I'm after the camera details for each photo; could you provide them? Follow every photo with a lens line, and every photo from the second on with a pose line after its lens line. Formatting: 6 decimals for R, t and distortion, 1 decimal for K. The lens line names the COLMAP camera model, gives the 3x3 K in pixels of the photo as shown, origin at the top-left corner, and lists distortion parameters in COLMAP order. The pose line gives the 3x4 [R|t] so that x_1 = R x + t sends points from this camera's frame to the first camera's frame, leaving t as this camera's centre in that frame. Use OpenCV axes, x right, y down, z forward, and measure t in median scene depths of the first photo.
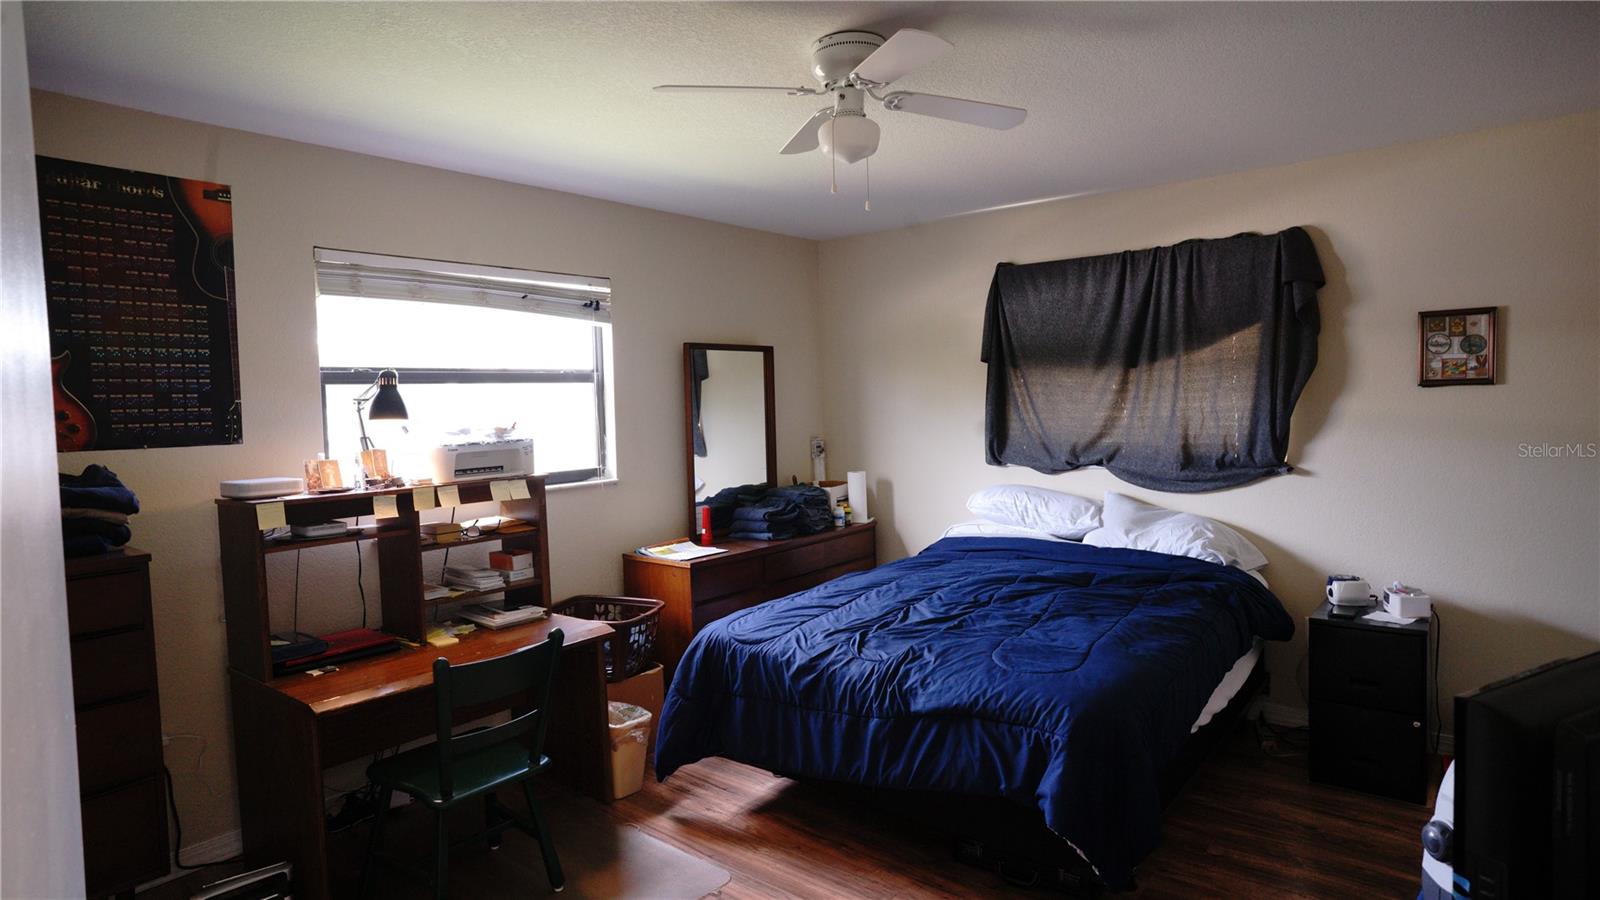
lens RADIAL K [[876.5, 0, 800.0], [0, 876.5, 450.0], [0, 0, 1]] dist [-0.044795, 0.002044]
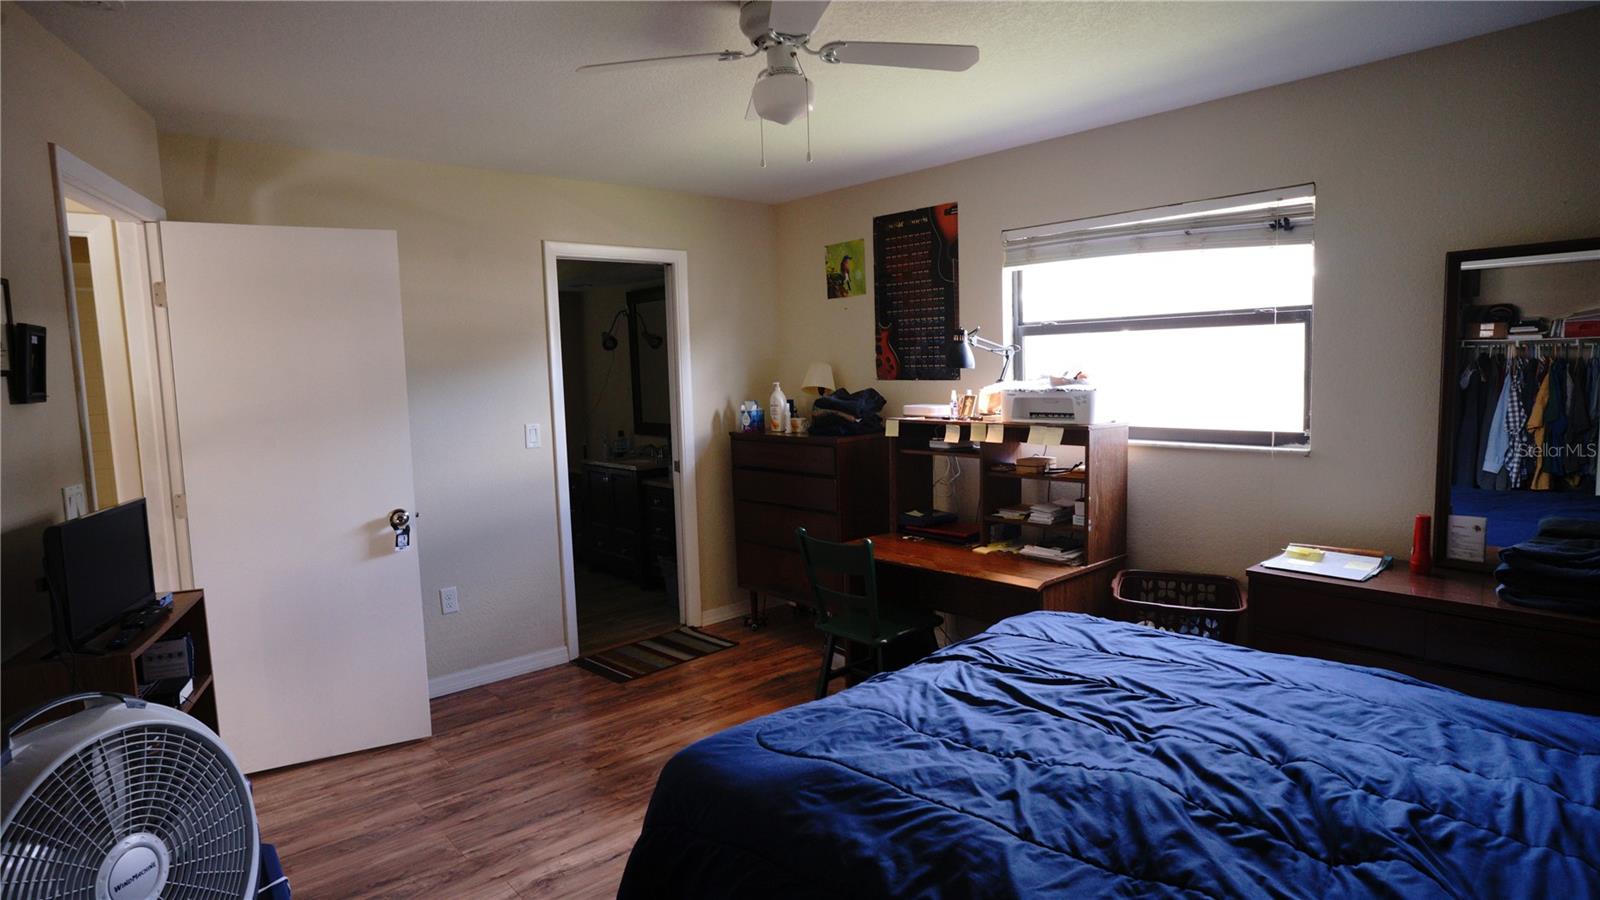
lens RADIAL K [[876.5, 0, 800.0], [0, 876.5, 450.0], [0, 0, 1]] dist [-0.044795, 0.002044]
pose [[-0.172250, 0.132484, -0.976104, 0.774714], [-0.017447, 0.990349, 0.137496, -0.079469], [0.984899, 0.040714, -0.168276, 0.882009]]
